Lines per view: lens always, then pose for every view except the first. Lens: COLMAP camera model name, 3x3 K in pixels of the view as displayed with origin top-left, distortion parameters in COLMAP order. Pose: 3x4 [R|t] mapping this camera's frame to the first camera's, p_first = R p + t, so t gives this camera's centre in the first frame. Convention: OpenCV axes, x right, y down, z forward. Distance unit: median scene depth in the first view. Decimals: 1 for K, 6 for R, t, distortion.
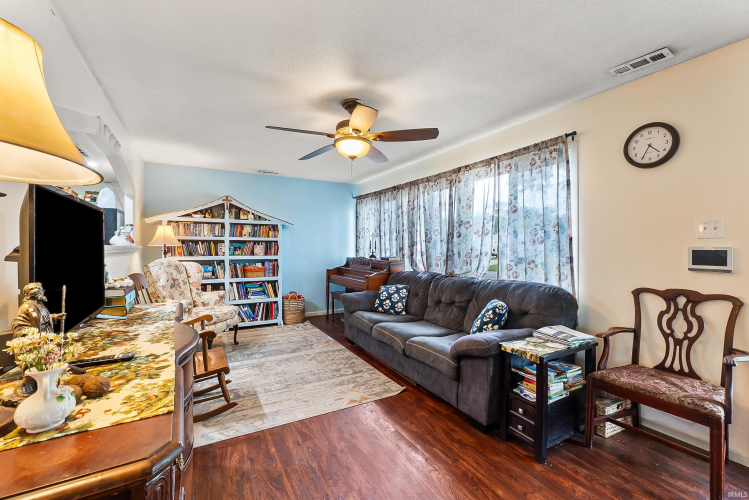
lens RADIAL K [[322.8, 0, 374.4], [0, 322.8, 247.7], [0, 0, 1]] dist [-0.010974, 0.001569]
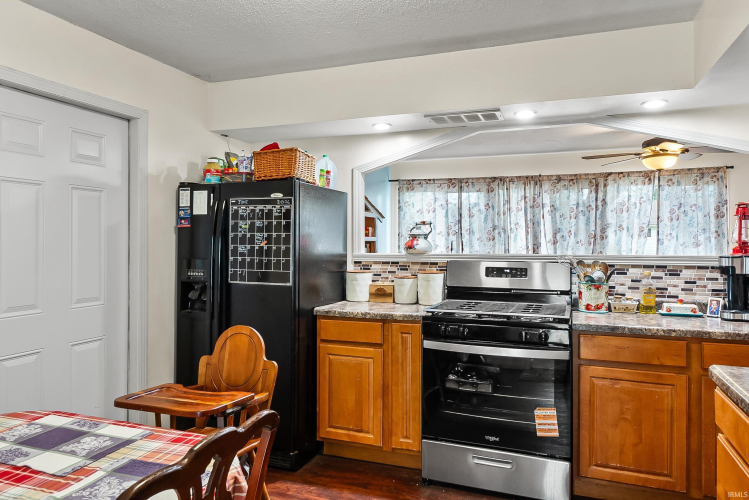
lens RADIAL K [[514.1, 0, 378.6], [0, 514.1, 243.4], [0, 0, 1]] dist [-0.003565, 0.002012]
pose [[0.765371, -0.006464, 0.643557, -1.088418], [0.000910, 0.999959, 0.008961, -0.028465], [-0.643589, -0.006273, 0.765346, 0.163862]]
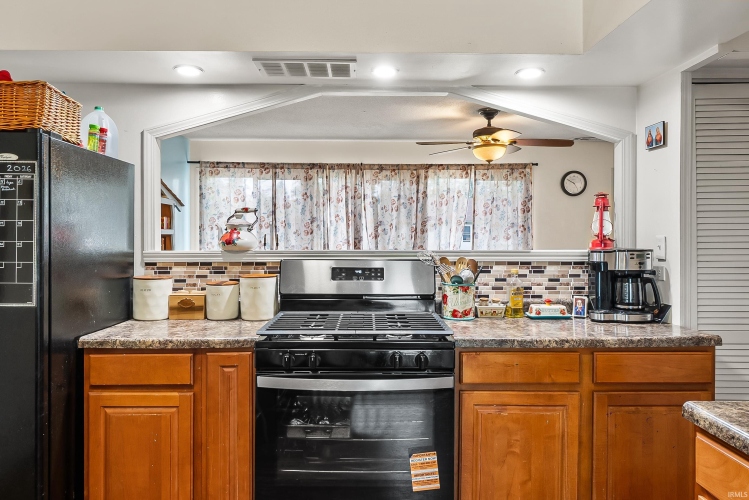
lens RADIAL K [[514.1, 0, 371.7], [0, 514.1, 239.3], [0, 0, 1]] dist [-0.003565, 0.002012]
pose [[0.475098, -0.010189, 0.879874, -0.983111], [-0.000956, 0.999926, 0.012095, -0.026076], [-0.879932, -0.006587, 0.475053, 0.310448]]
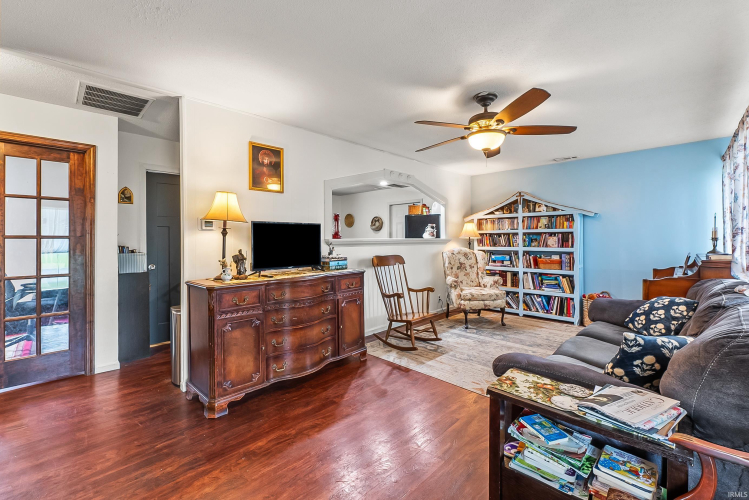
lens RADIAL K [[322.8, 0, 364.1], [0, 322.8, 239.4], [0, 0, 1]] dist [-0.010974, 0.001569]
pose [[0.243620, -0.003527, -0.969864, 0.469382], [0.002706, 0.999992, -0.002957, 0.001136], [0.969867, -0.001904, 0.243628, 0.221594]]
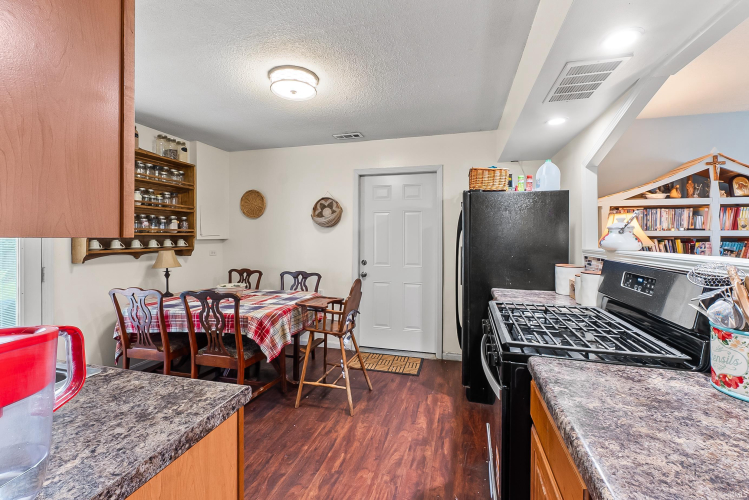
lens RADIAL K [[322.8, 0, 377.7], [0, 322.8, 239.8], [0, 0, 1]] dist [-0.010974, 0.001569]
pose [[0.715767, 0.003089, -0.698333, -0.488525], [0.003049, 0.999967, 0.007548, -0.023135], [0.698333, -0.007532, 0.715733, 0.209638]]
